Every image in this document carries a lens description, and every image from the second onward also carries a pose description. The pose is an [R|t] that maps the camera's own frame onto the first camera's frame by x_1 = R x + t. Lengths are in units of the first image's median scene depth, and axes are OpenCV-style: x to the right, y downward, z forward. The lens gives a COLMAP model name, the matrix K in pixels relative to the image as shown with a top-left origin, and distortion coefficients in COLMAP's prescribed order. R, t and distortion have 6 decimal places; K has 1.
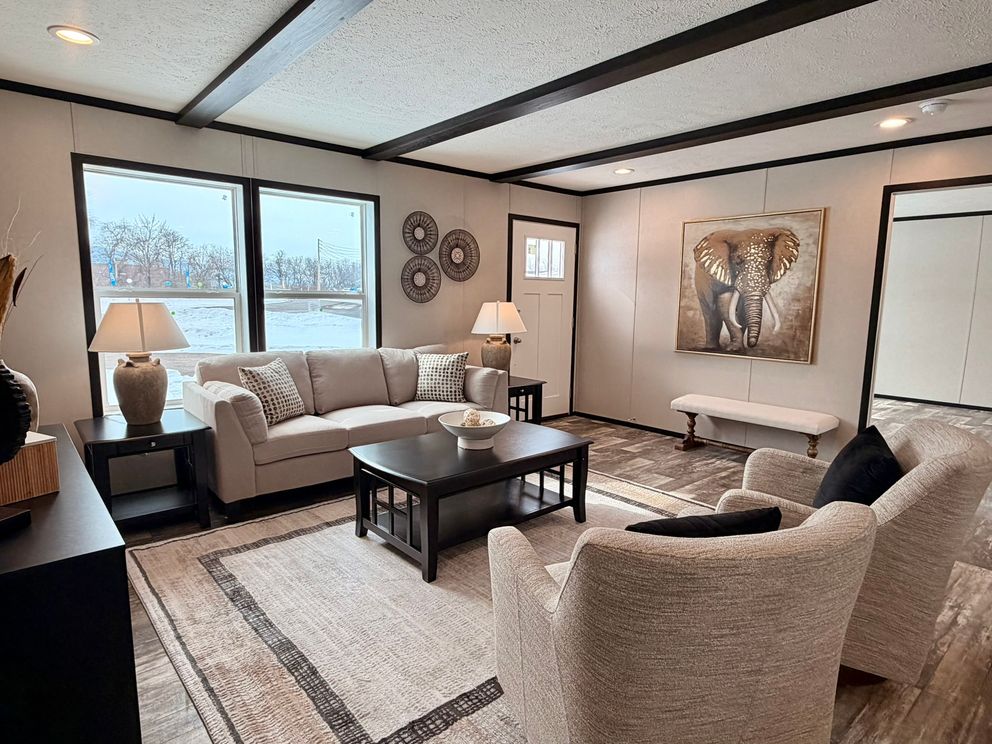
lens RADIAL K [[572.6, 0, 492.8], [0, 572.6, 373.9], [0, 0, 1]] dist [0.000967, -0.000897]
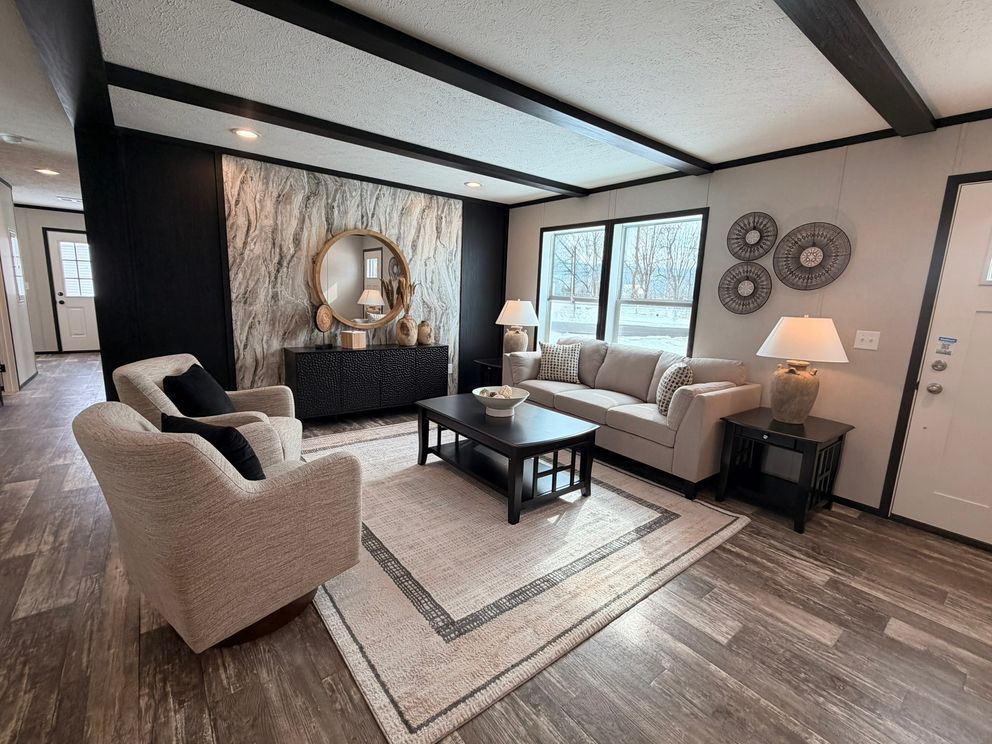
lens RADIAL K [[444.2, 0, 498.5], [0, 444.2, 372.3], [0, 0, 1]] dist [-0.003740, 0.000080]
pose [[-0.045746, 0.156358, -0.986641, 0.670885], [-0.181661, 0.969904, 0.162128, -0.087794], [0.982297, 0.186651, -0.015965, 0.724830]]
